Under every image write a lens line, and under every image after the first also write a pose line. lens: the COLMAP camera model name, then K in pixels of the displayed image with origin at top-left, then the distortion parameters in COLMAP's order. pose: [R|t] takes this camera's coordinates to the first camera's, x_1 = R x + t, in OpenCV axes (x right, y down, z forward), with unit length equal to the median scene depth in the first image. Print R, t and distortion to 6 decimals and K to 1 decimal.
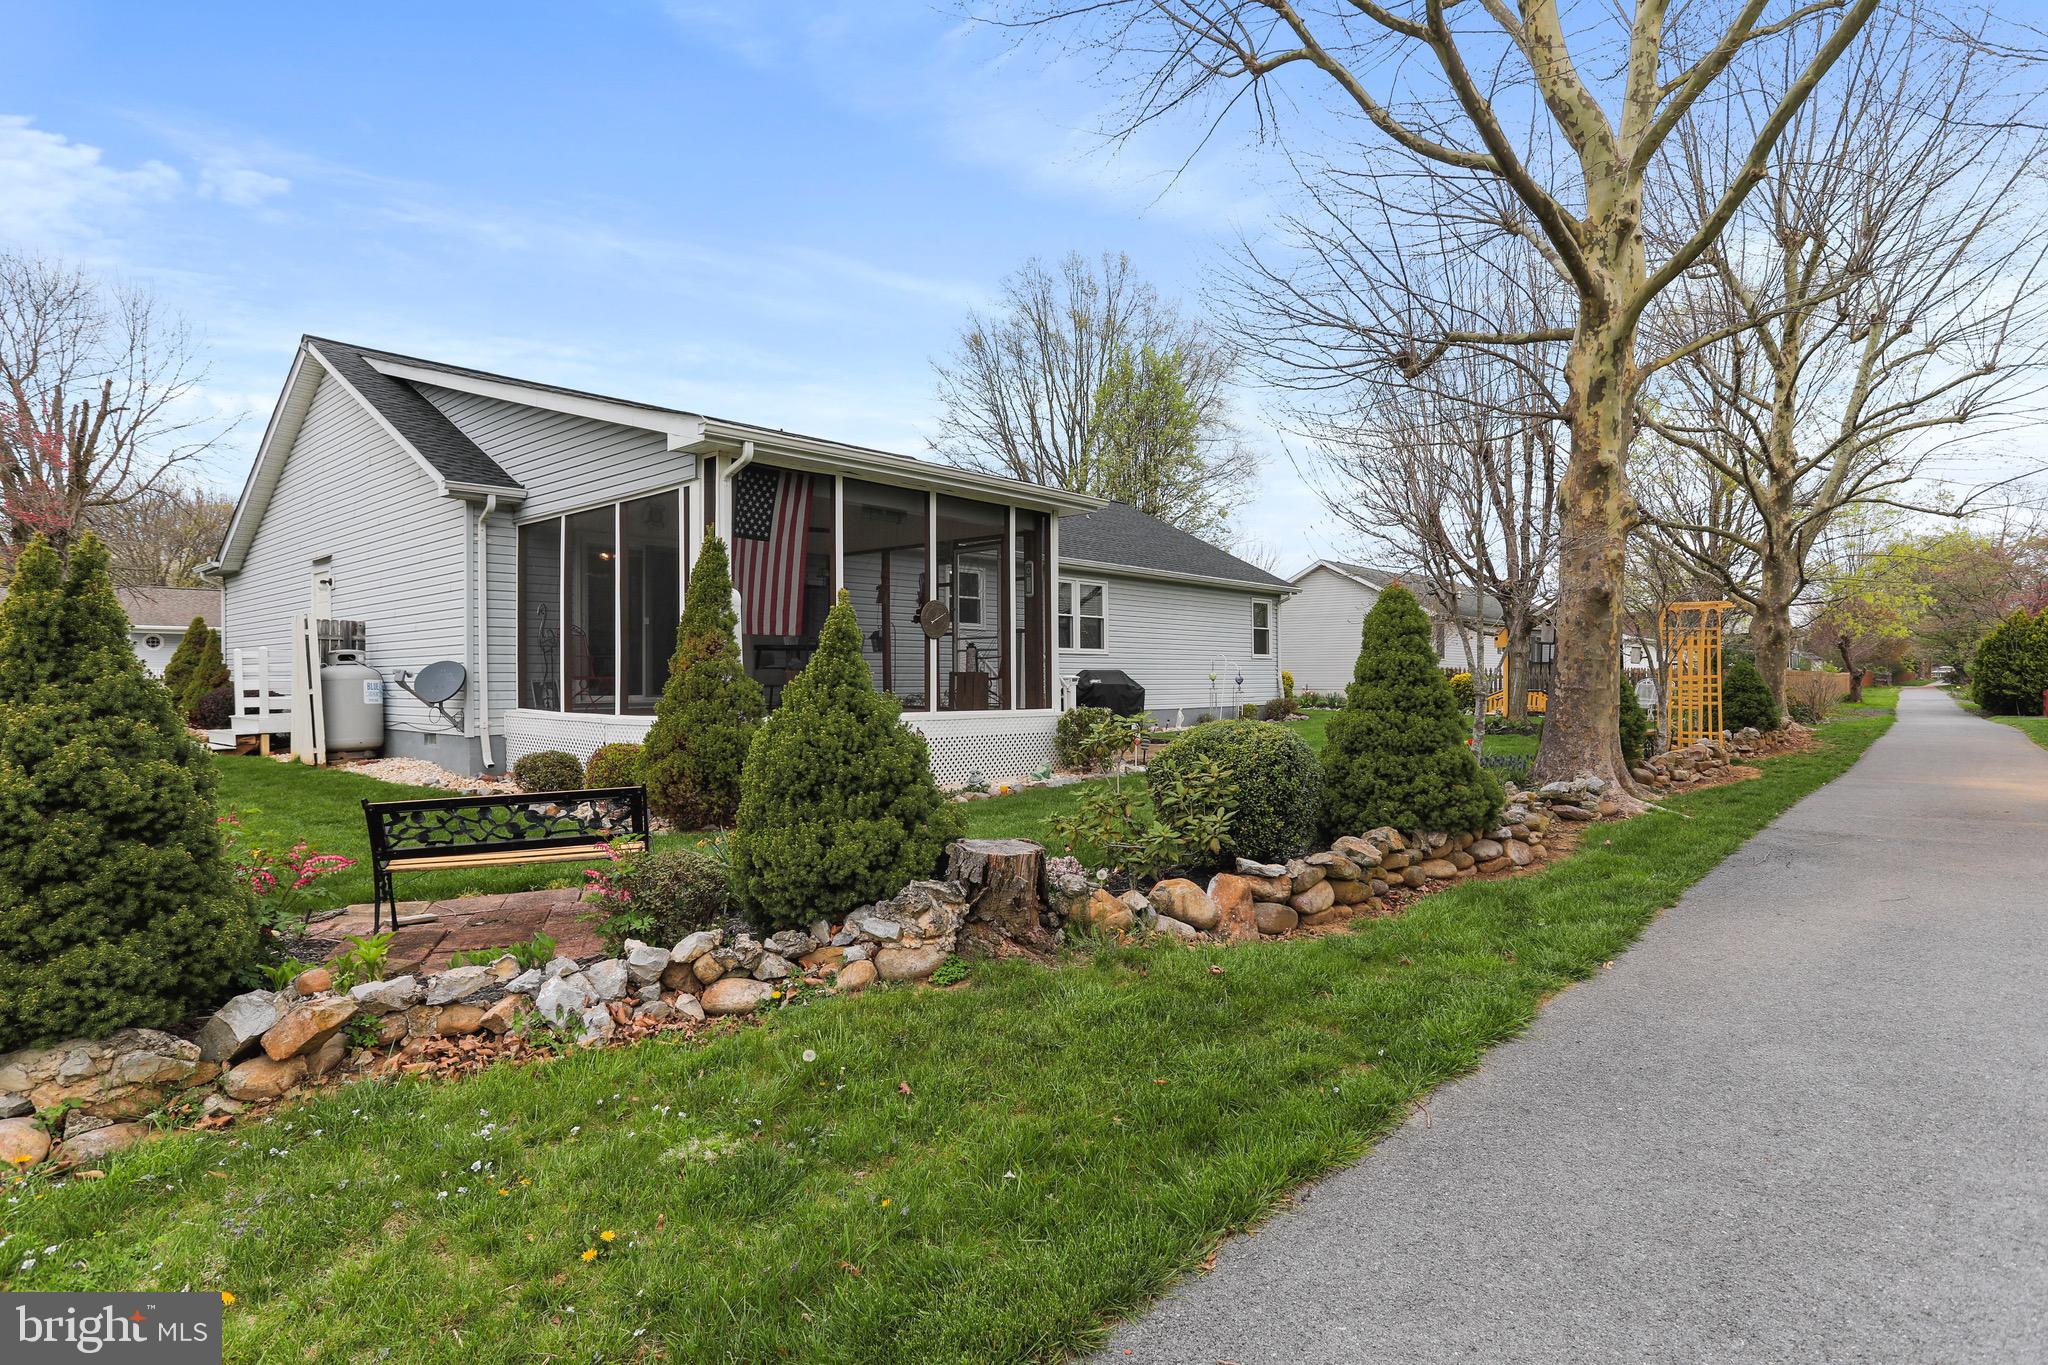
lens RADIAL K [[1090.2, 0, 1013.9], [0, 1090.2, 670.2], [0, 0, 1]] dist [-0.006169, 0.006086]
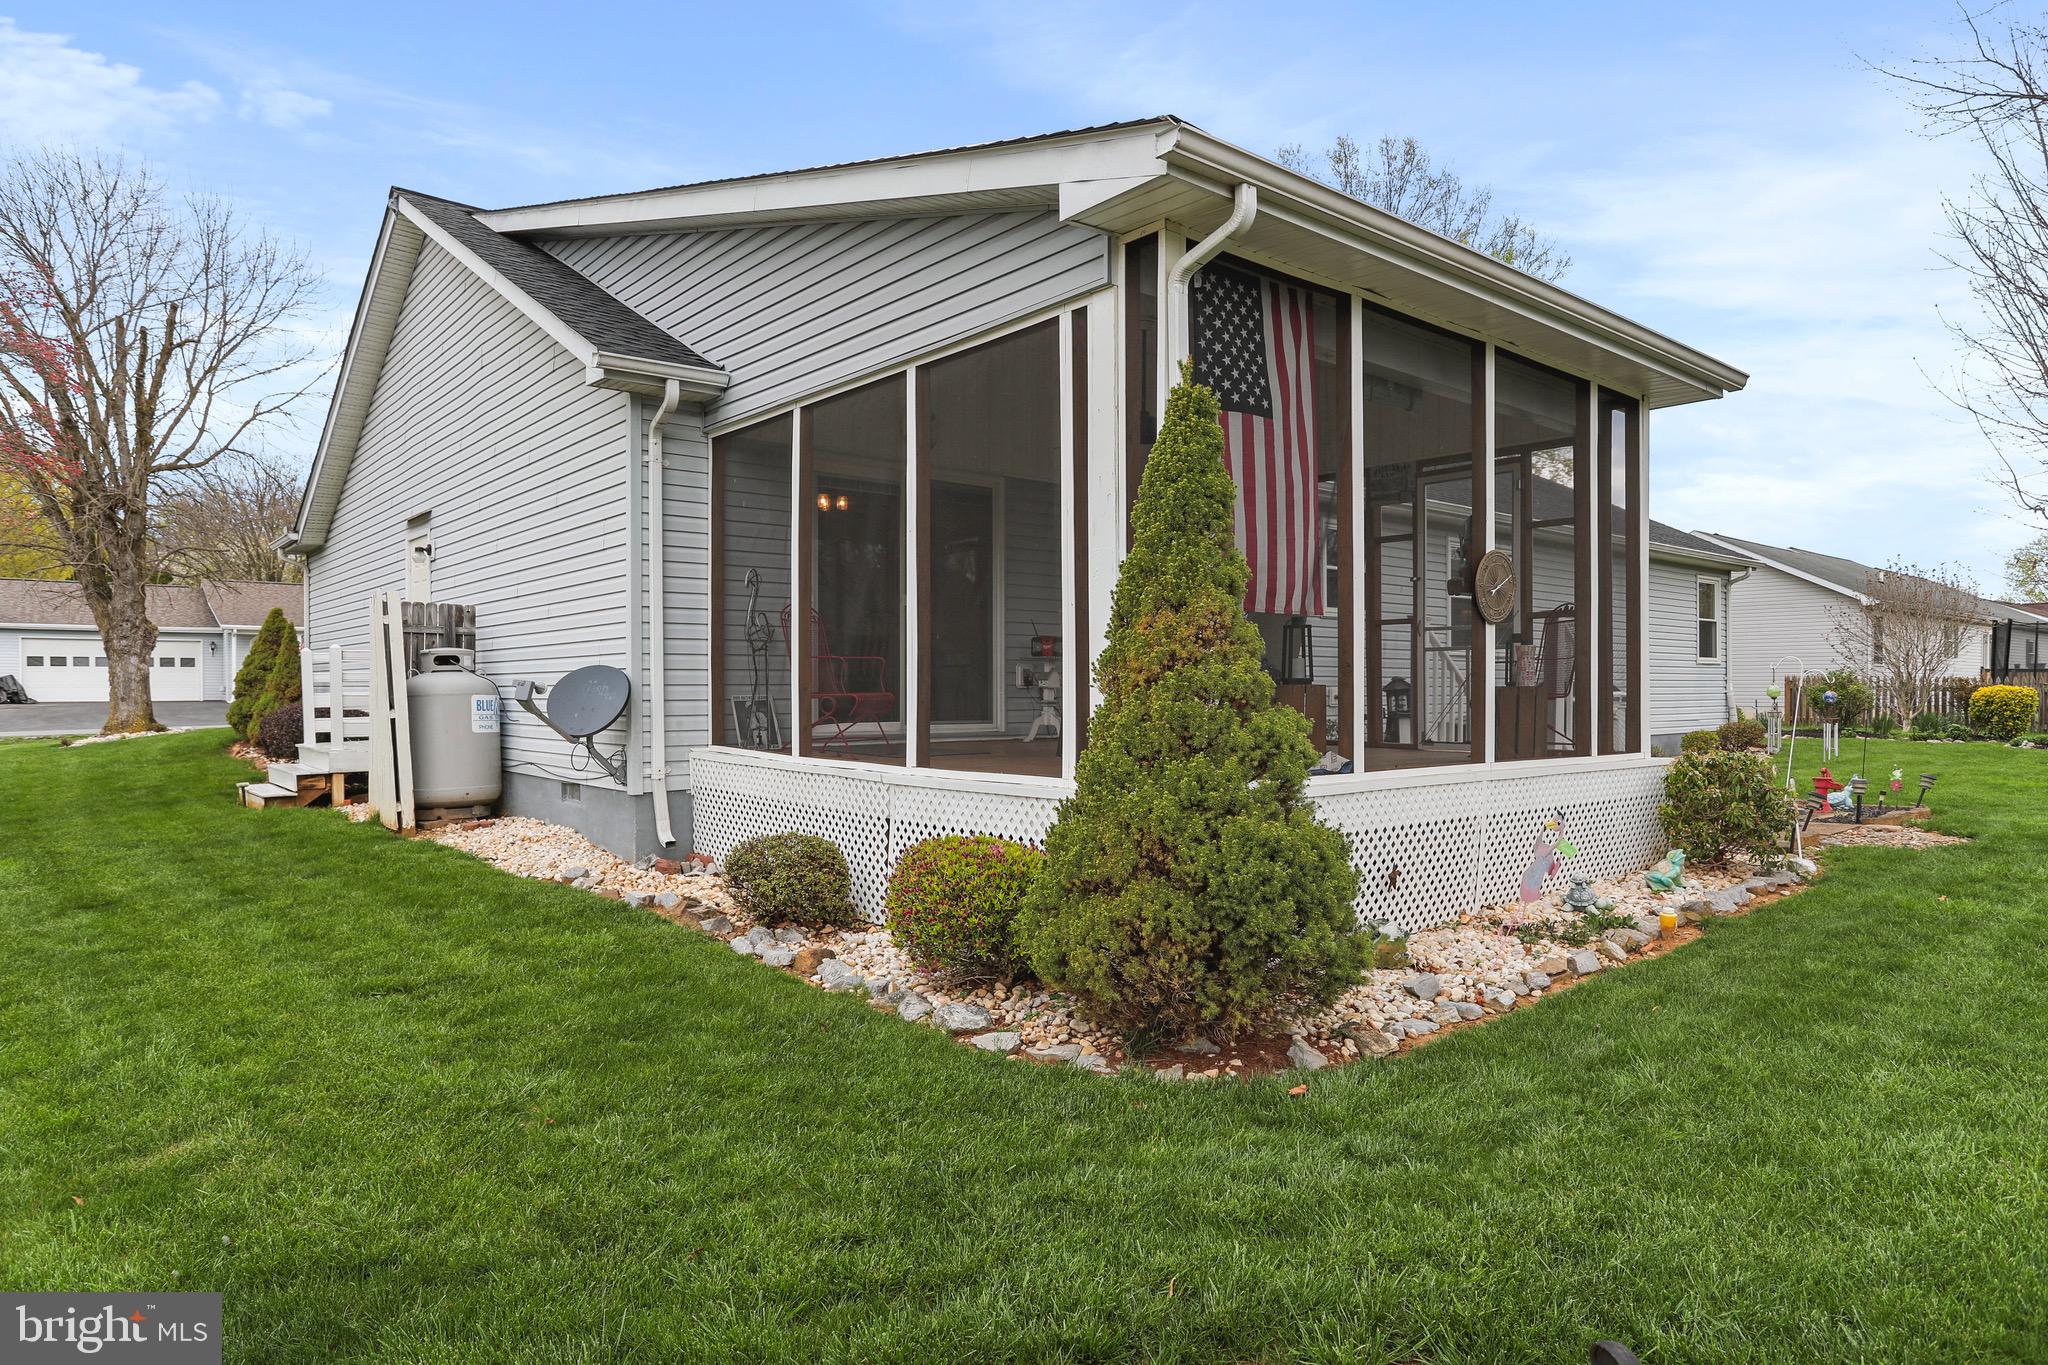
lens RADIAL K [[1215.5, 0, 1030.8], [0, 1215.5, 683.6], [0, 0, 1]] dist [-0.022192, -0.002296]
pose [[0.993258, 0.002469, -0.115897, -0.195892], [-0.001845, 0.999983, 0.005498, -0.002510], [0.115909, -0.005247, 0.993246, 0.345410]]
